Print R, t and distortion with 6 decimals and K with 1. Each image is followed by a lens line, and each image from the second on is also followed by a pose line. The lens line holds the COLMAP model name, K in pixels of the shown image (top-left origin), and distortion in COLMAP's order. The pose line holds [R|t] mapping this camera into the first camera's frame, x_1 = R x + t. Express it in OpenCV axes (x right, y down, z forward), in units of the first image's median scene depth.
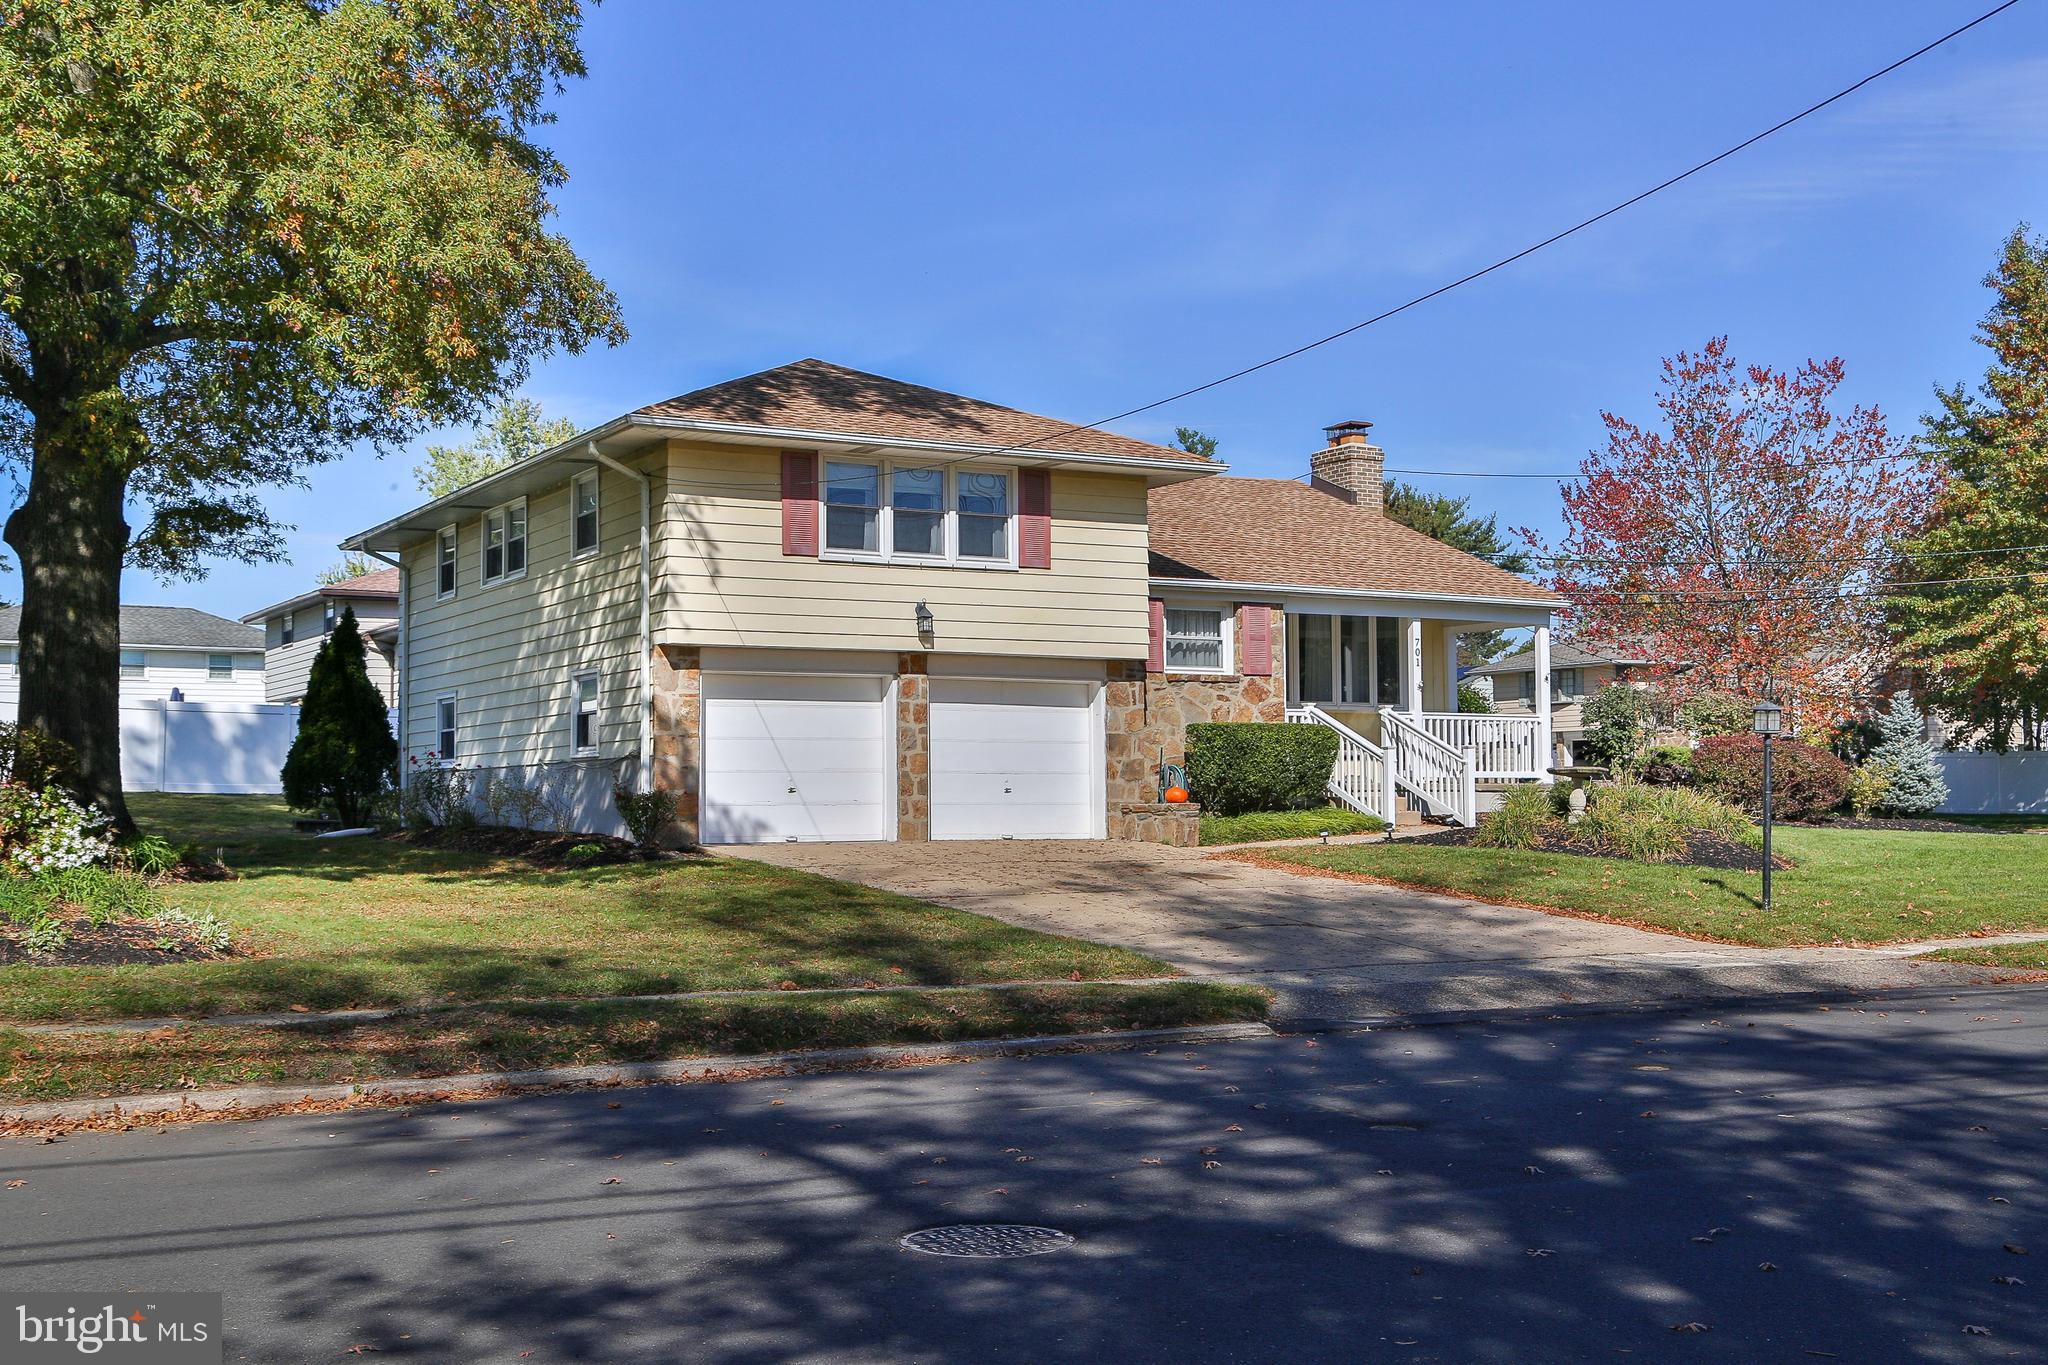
lens RADIAL K [[2523.9, 0, 1024.0], [0, 2523.9, 682.5], [0, 0, 1]] dist [-0.304113, -0.000717]
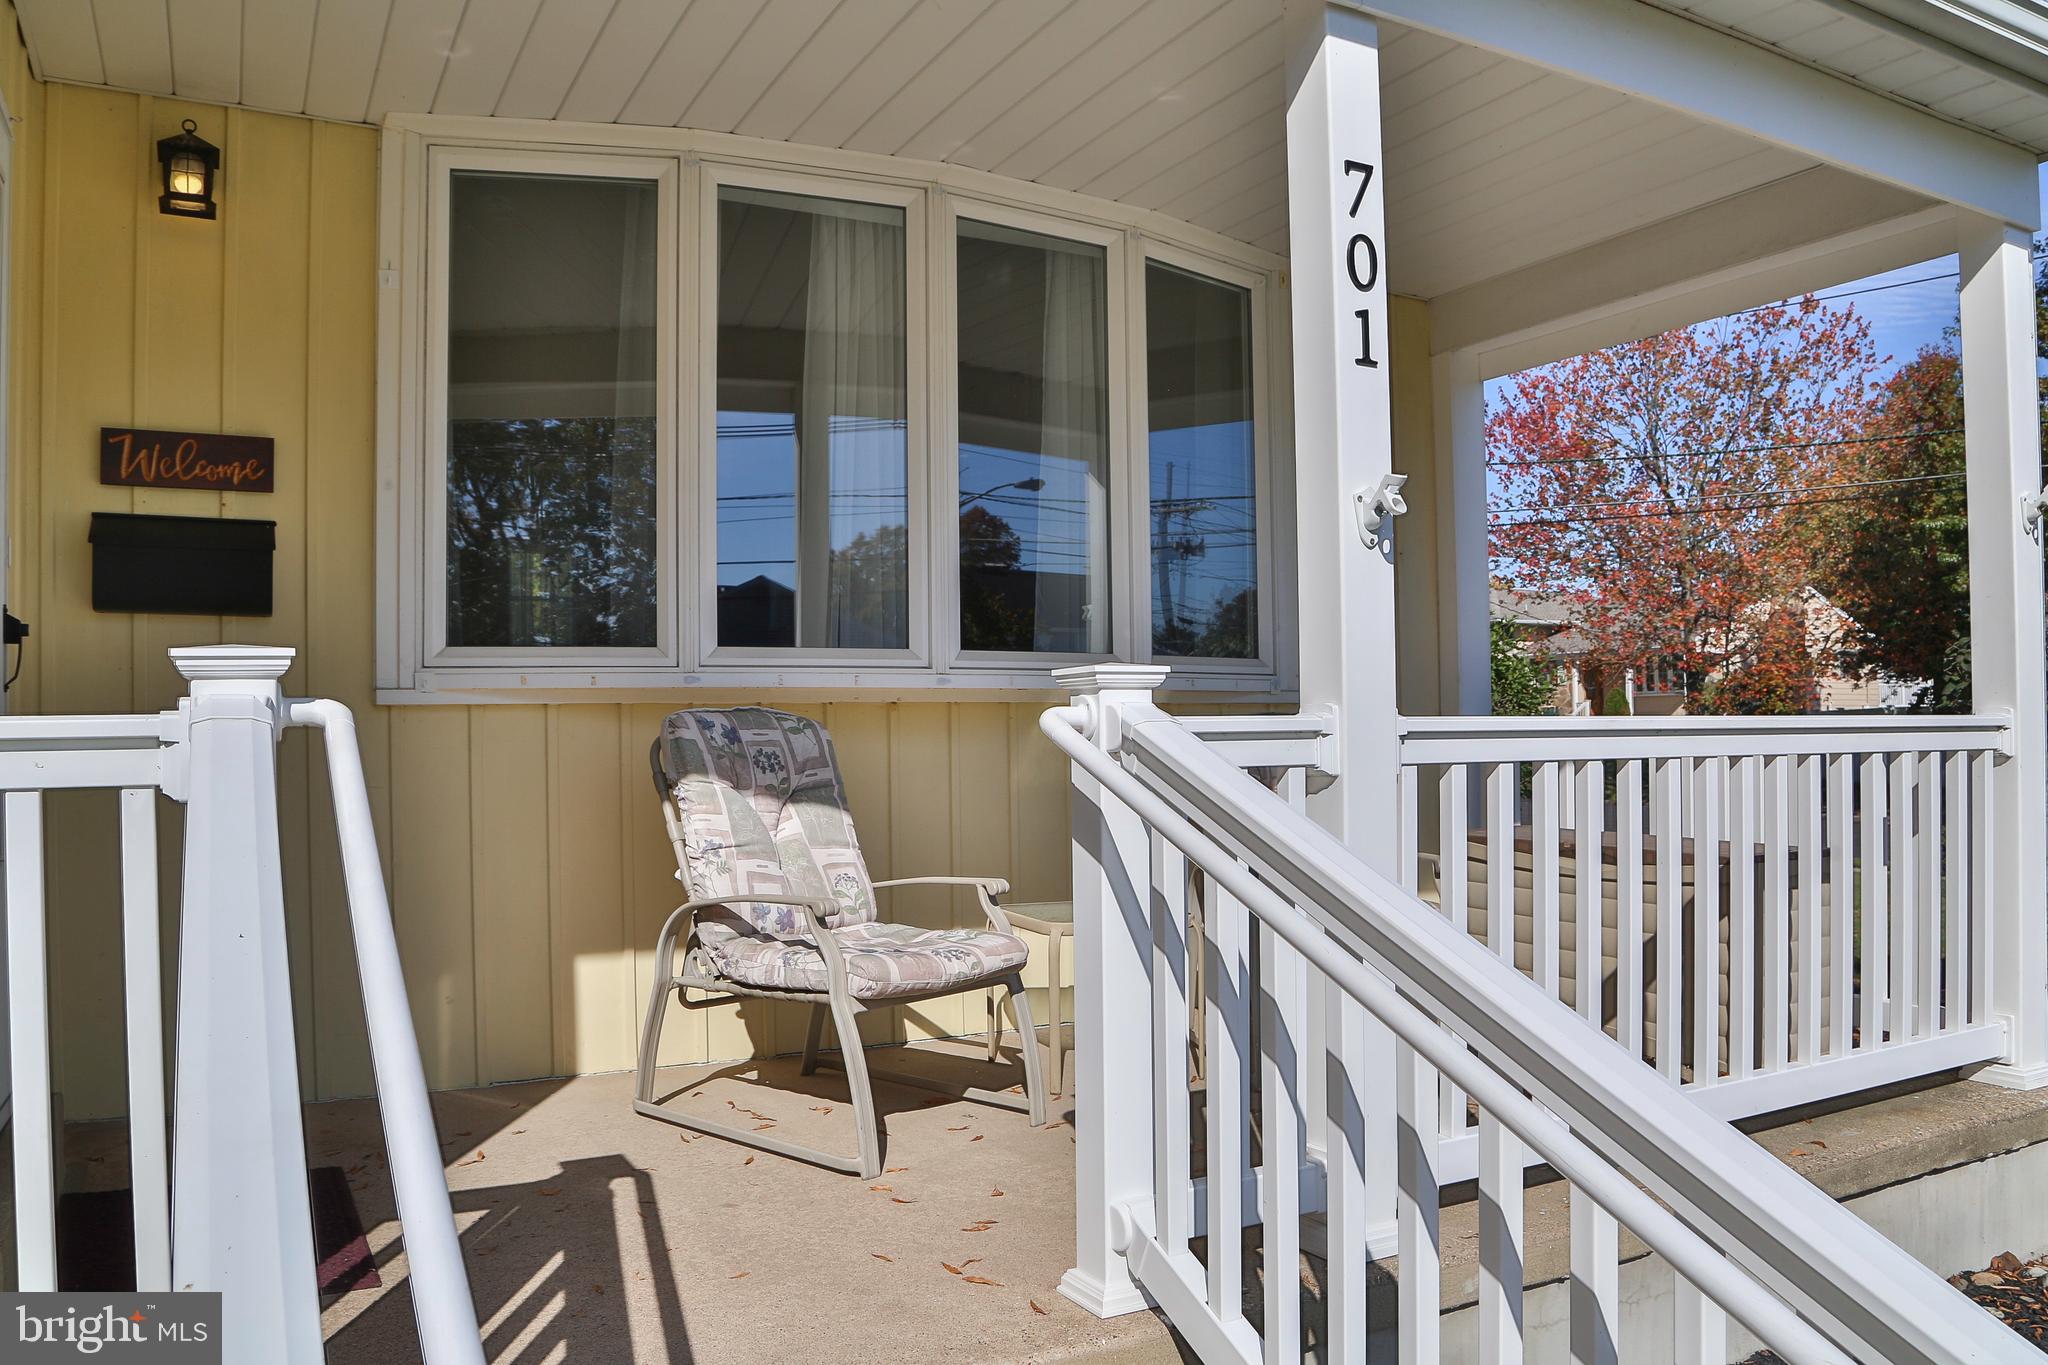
lens RADIAL K [[1462.0, 0, 1020.4], [0, 1462.0, 715.3], [0, 0, 1]] dist [-0.006281, -0.002913]
pose [[0.999050, -0.003873, -0.043399, 0.142501], [0.005915, 0.998877, 0.047011, 0.007792], [0.043168, -0.047223, 0.997951, 0.920665]]
